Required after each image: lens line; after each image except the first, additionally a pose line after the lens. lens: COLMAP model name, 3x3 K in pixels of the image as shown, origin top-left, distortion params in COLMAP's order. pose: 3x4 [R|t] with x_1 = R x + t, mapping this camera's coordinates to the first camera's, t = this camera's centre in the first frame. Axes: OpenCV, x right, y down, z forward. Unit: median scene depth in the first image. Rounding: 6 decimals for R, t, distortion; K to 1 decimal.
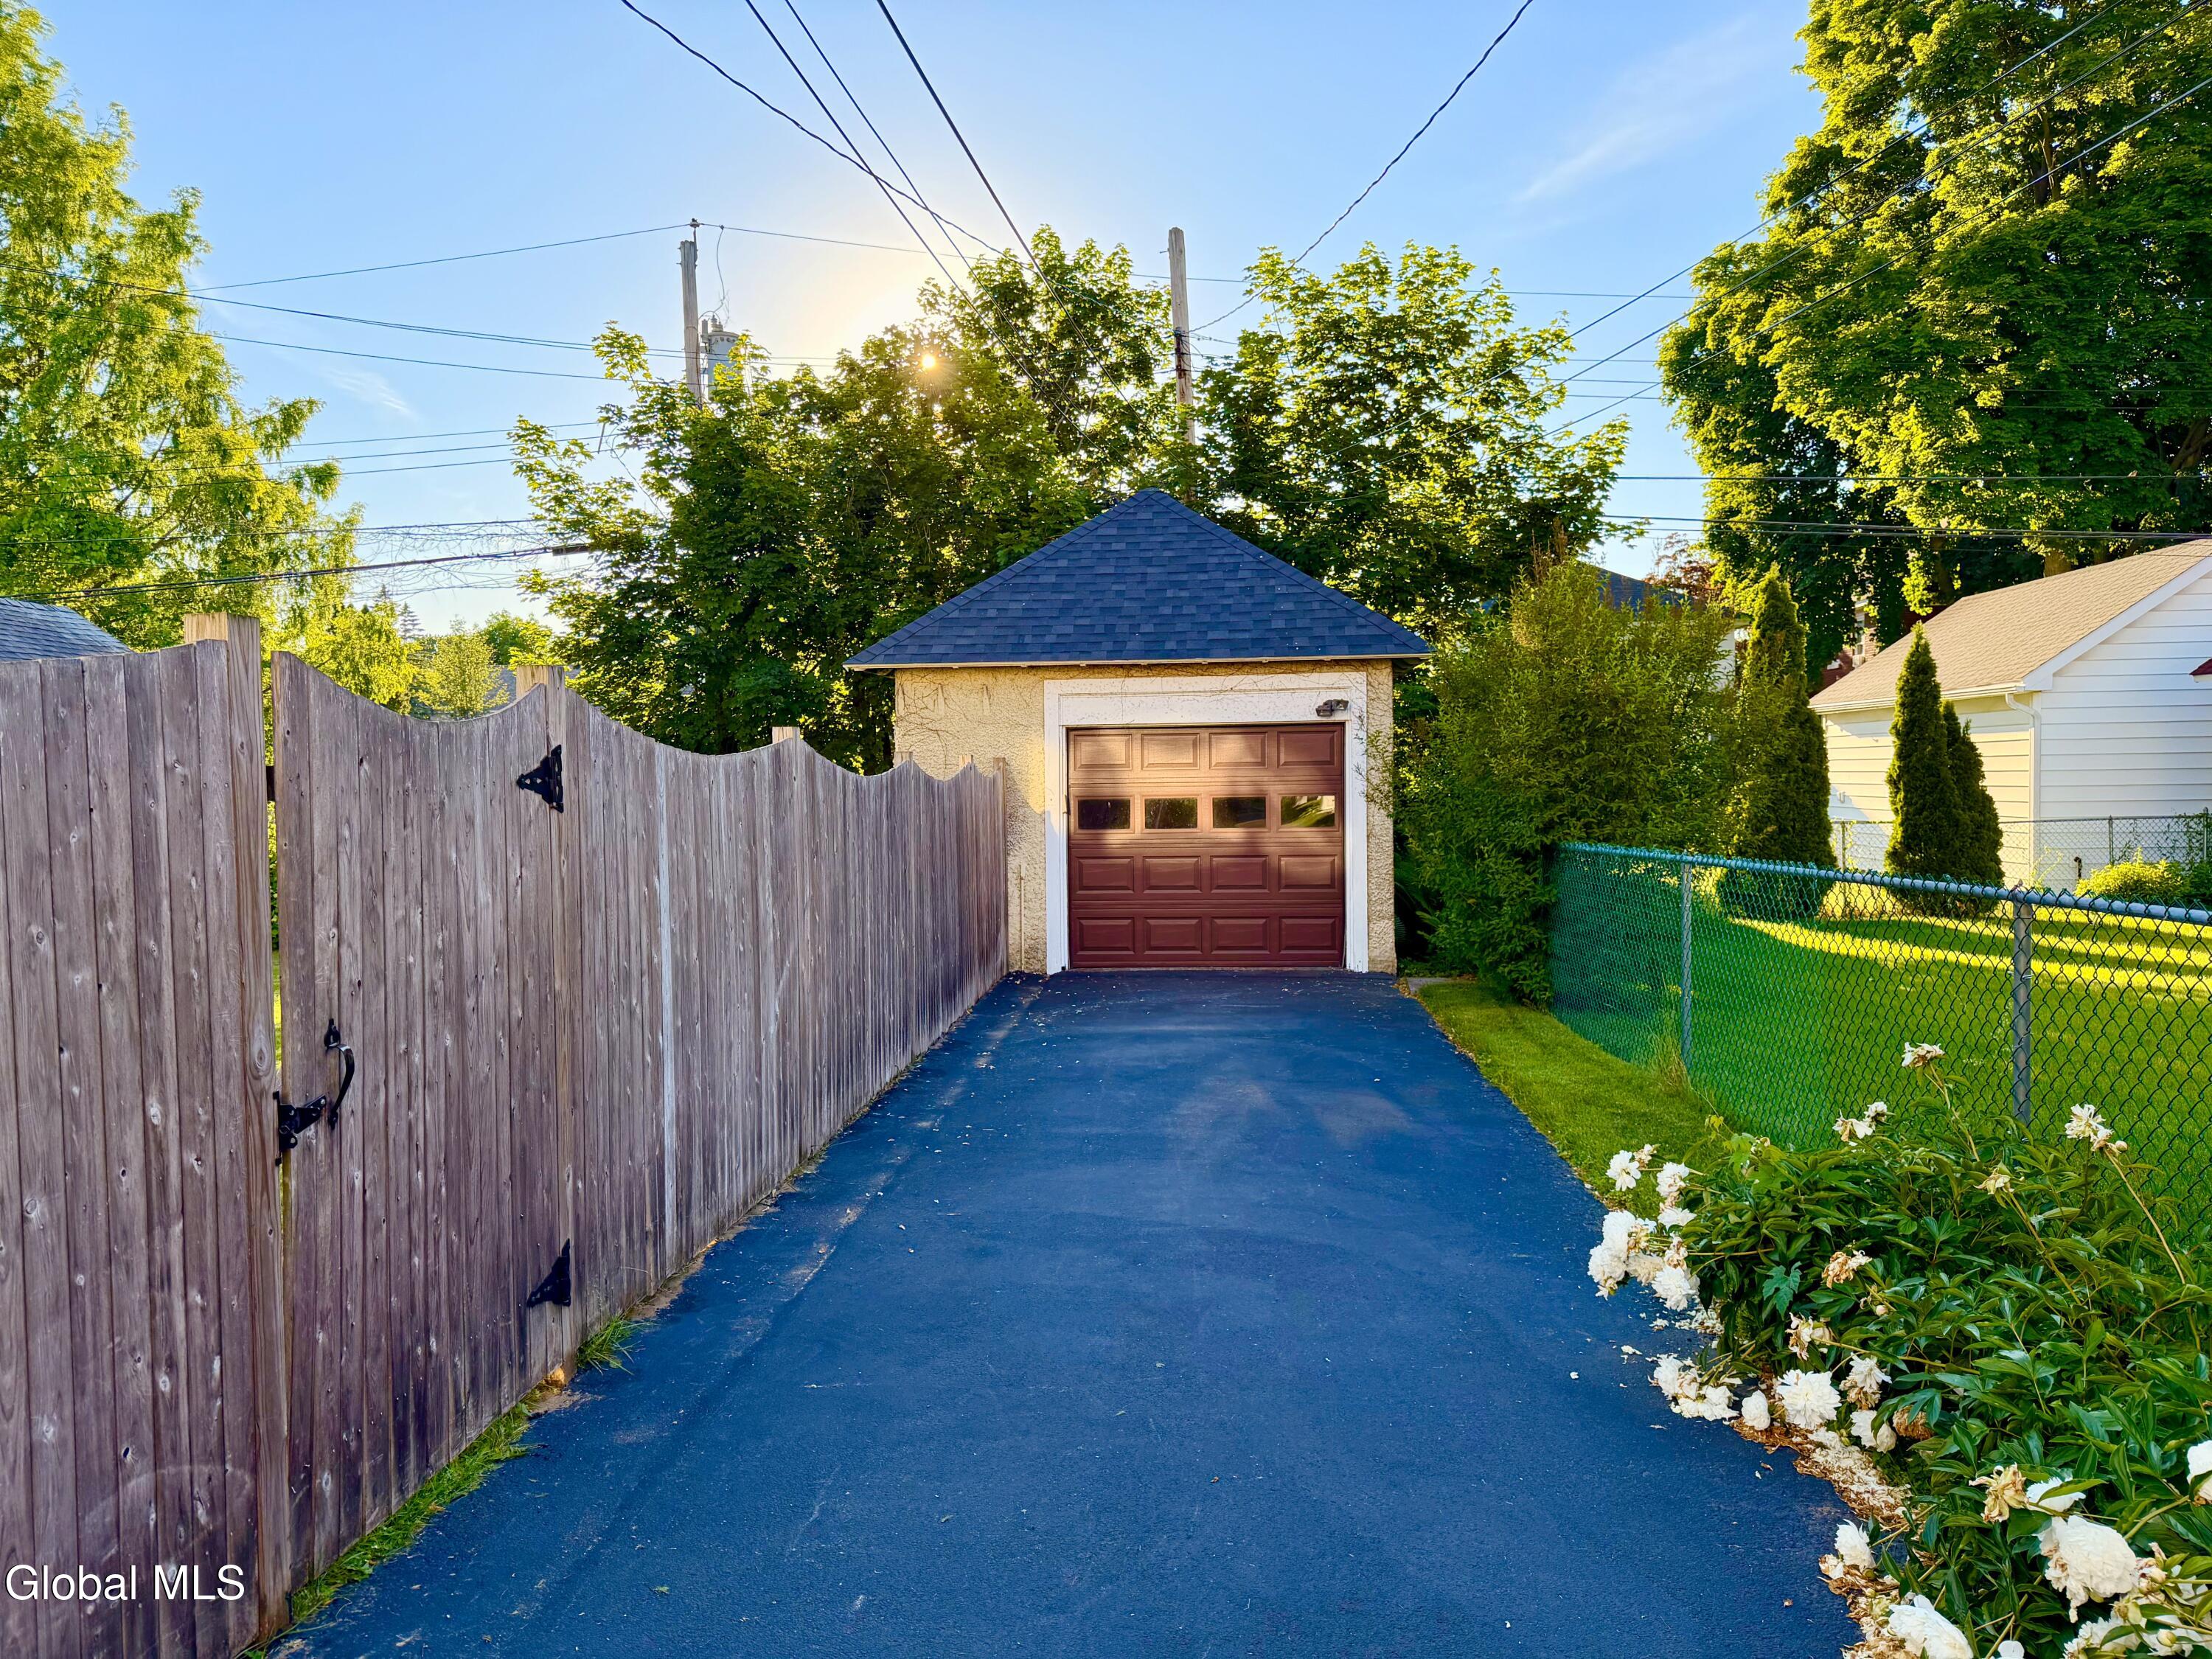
lens RADIAL K [[1545.6, 0, 1104.9], [0, 1545.6, 835.4], [0, 0, 1]] dist [-0.002019, -0.013583]
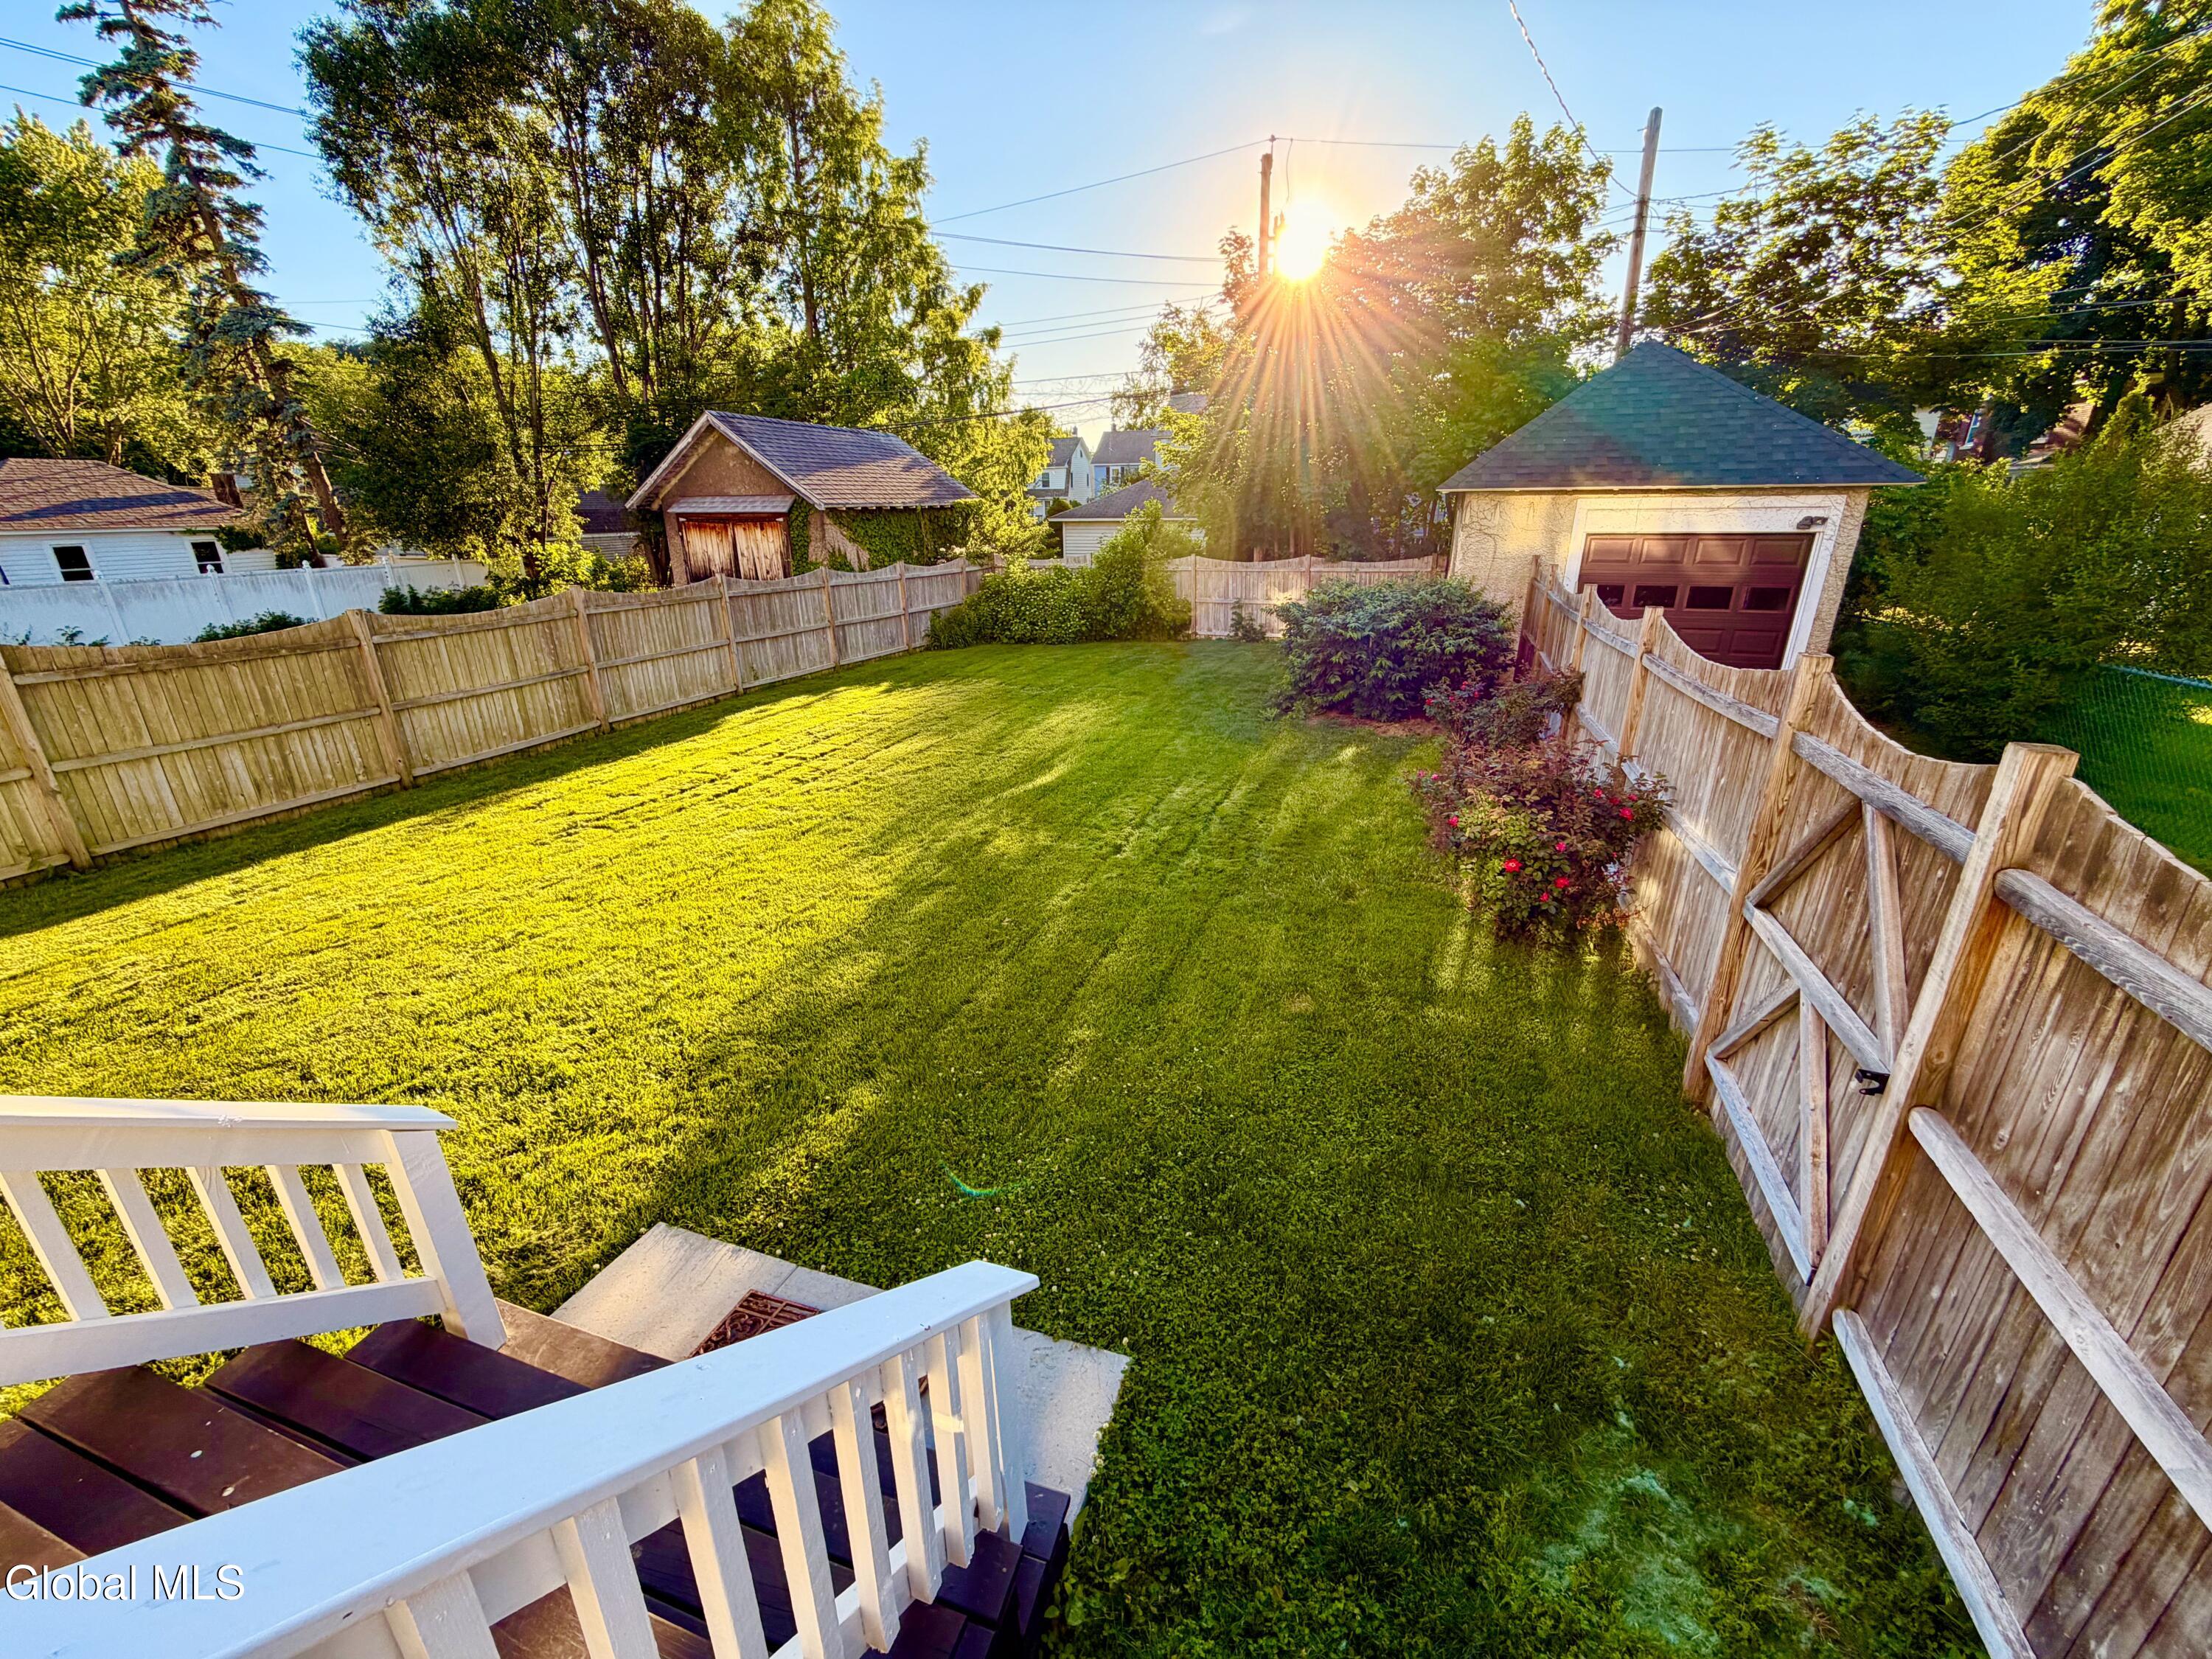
lens RADIAL K [[884.8, 0, 1108.8], [0, 884.8, 821.4], [0, 0, 1]] dist [-0.002706, -0.000311]
pose [[0.963329, 0.092409, -0.251909, -0.121209], [-0.011812, 0.952520, 0.304246, -0.031206], [0.268063, -0.290113, 0.918682, 0.012817]]
